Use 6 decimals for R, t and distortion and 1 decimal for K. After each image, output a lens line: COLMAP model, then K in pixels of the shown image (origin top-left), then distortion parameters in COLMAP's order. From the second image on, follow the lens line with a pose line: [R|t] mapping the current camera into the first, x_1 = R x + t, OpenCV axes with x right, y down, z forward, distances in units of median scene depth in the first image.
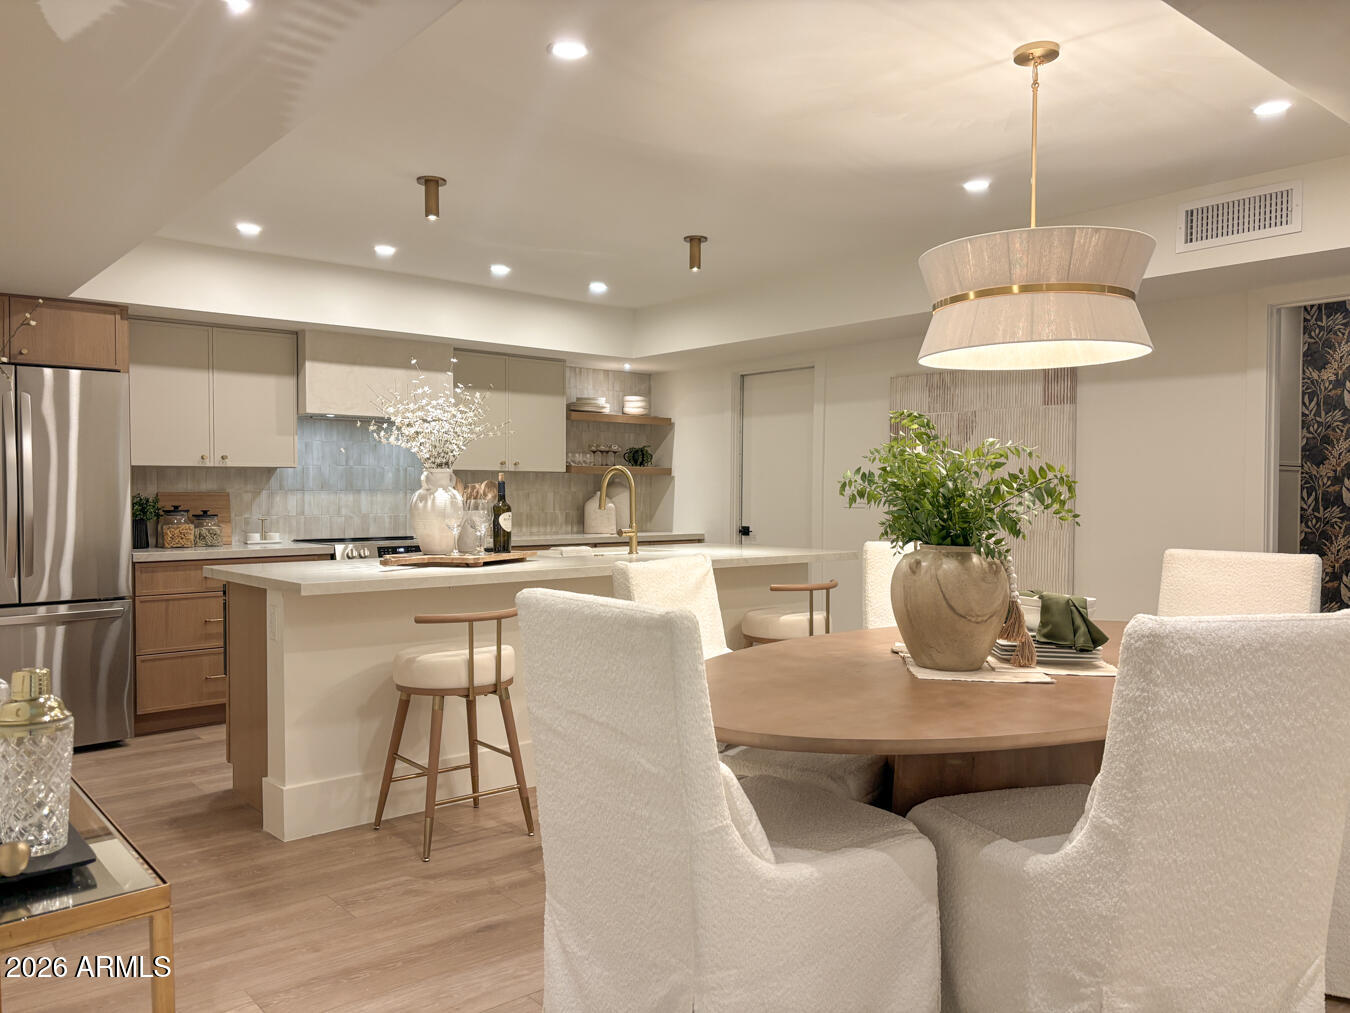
lens RADIAL K [[1008.9, 0, 684.1], [0, 1008.9, 509.8], [0, 0, 1]] dist [0.048589, -0.001070]
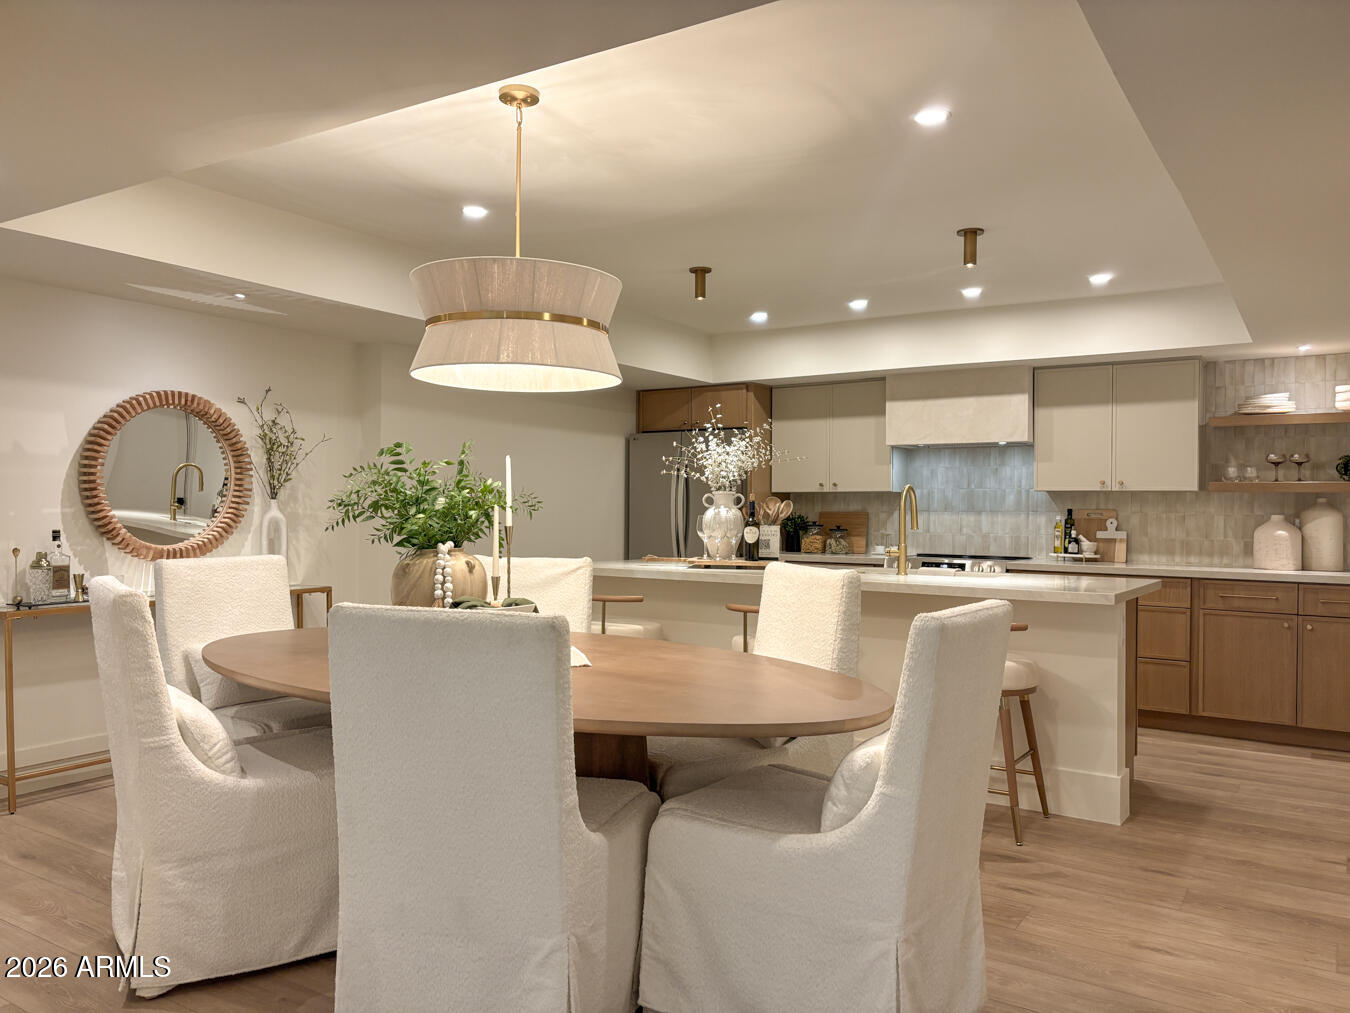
lens RADIAL K [[1008.9, 0, 684.1], [0, 1008.9, 509.8], [0, 0, 1]] dist [0.048589, -0.001070]
pose [[0.287408, 0.004662, -0.957797, 0.664288], [-0.024918, 0.999686, -0.002611, -0.011090], [0.957484, 0.024616, 0.287434, 0.421142]]
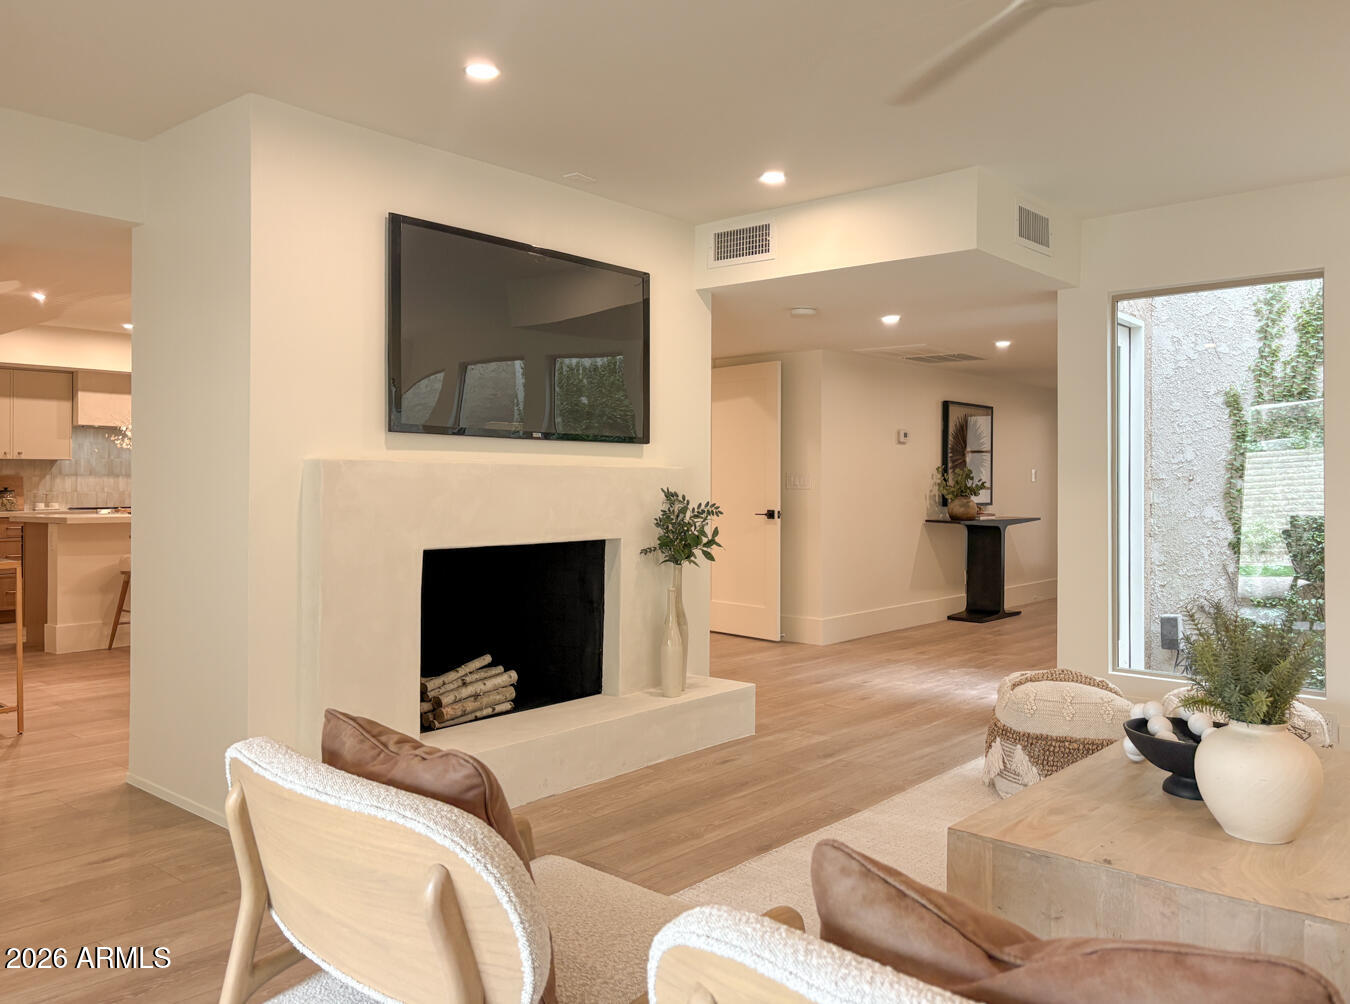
lens RADIAL K [[1026.8, 0, 676.2], [0, 1026.8, 479.8], [0, 0, 1]] dist [0.046993, 0.001018]
pose [[0.989167, 0.000741, 0.146790, 0.287741], [0.003006, 0.999675, -0.025301, 0.030574], [-0.146761, 0.025468, 0.988844, -0.682904]]
